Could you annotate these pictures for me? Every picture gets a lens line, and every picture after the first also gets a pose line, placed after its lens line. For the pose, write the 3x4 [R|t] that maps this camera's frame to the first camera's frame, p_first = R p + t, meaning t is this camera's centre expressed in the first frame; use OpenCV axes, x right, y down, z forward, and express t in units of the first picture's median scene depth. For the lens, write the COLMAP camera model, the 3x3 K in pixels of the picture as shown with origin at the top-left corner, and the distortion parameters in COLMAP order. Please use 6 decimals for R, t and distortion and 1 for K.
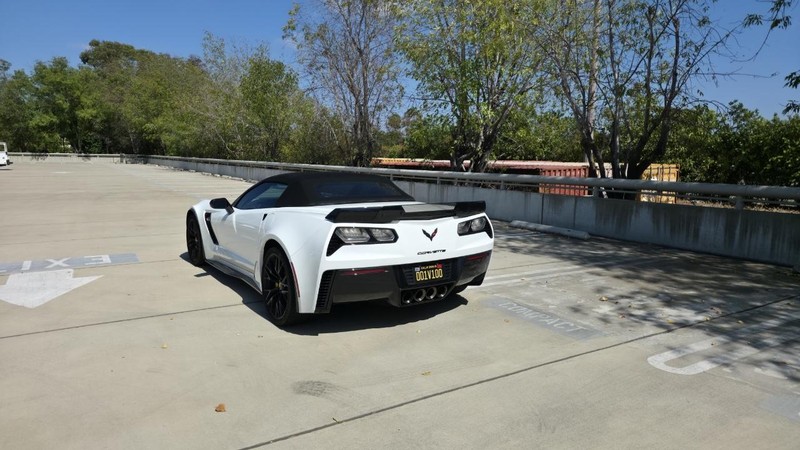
lens RADIAL K [[518.4, 0, 397.2], [0, 518.4, 232.7], [0, 0, 1]] dist [0.083802, -0.079598]
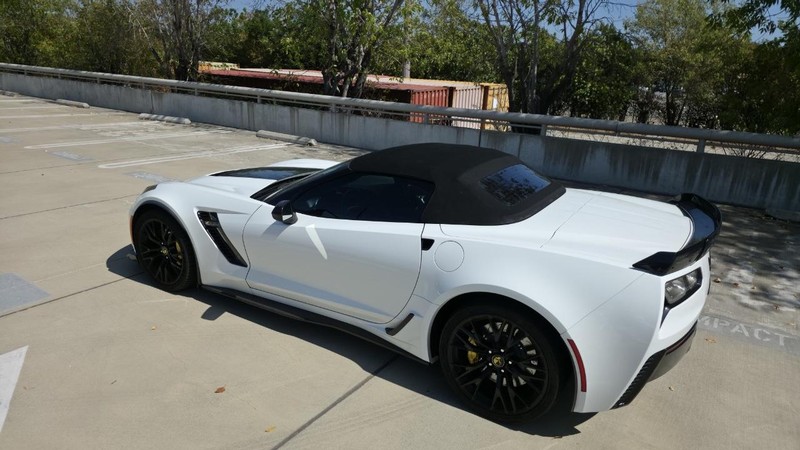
lens RADIAL K [[516.6, 0, 404.1], [0, 516.6, 238.9], [0, 0, 1]] dist [0.083915, -0.069549]
pose [[0.908924, -0.104587, 0.403631, -0.490601], [0.026586, 0.980597, 0.194221, -0.144342], [-0.416113, -0.165801, 0.894069, 0.441166]]
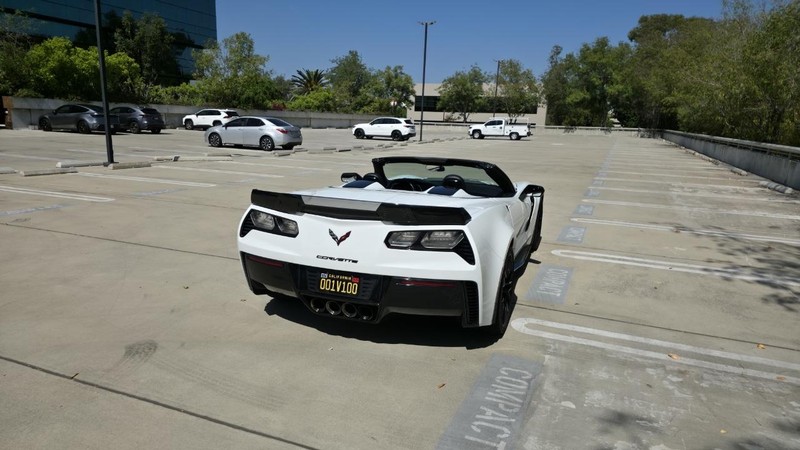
lens RADIAL K [[517.7, 0, 404.0], [0, 517.7, 241.1], [0, 0, 1]] dist [0.079494, -0.069717]
pose [[0.580552, 0.190278, -0.791678, 0.619677], [-0.139639, 0.981172, 0.133423, -0.091087], [0.802160, 0.033090, 0.596192, 0.495618]]
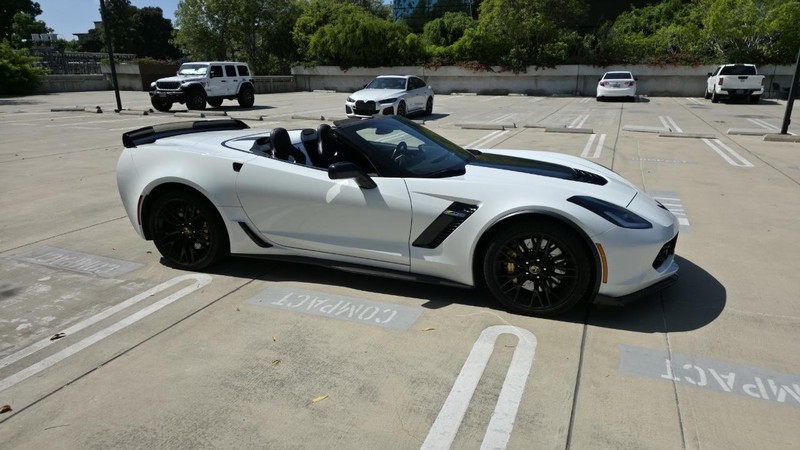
lens RADIAL K [[520.8, 0, 395.1], [0, 520.8, 229.9], [0, 0, 1]] dist [0.078699, -0.063910]
pose [[-0.818383, 0.151210, -0.554424, 0.298017], [-0.094326, 0.916332, 0.389149, -0.292465], [0.566880, 0.370770, -0.735647, 1.869282]]
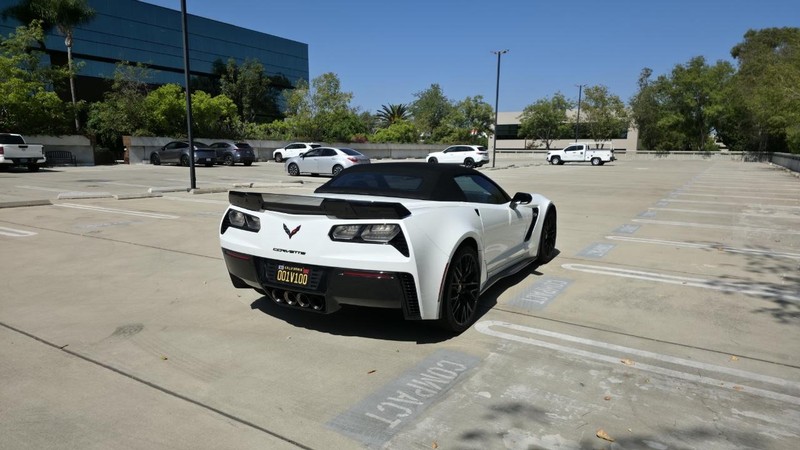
lens RADIAL K [[518.4, 0, 397.2], [0, 518.4, 232.7], [0, 0, 1]] dist [0.083802, -0.079598]
pose [[0.428181, 0.134514, -0.893626, 0.757115], [-0.132068, 0.987557, 0.085372, -0.076039], [0.893991, 0.081464, 0.440618, 0.634676]]
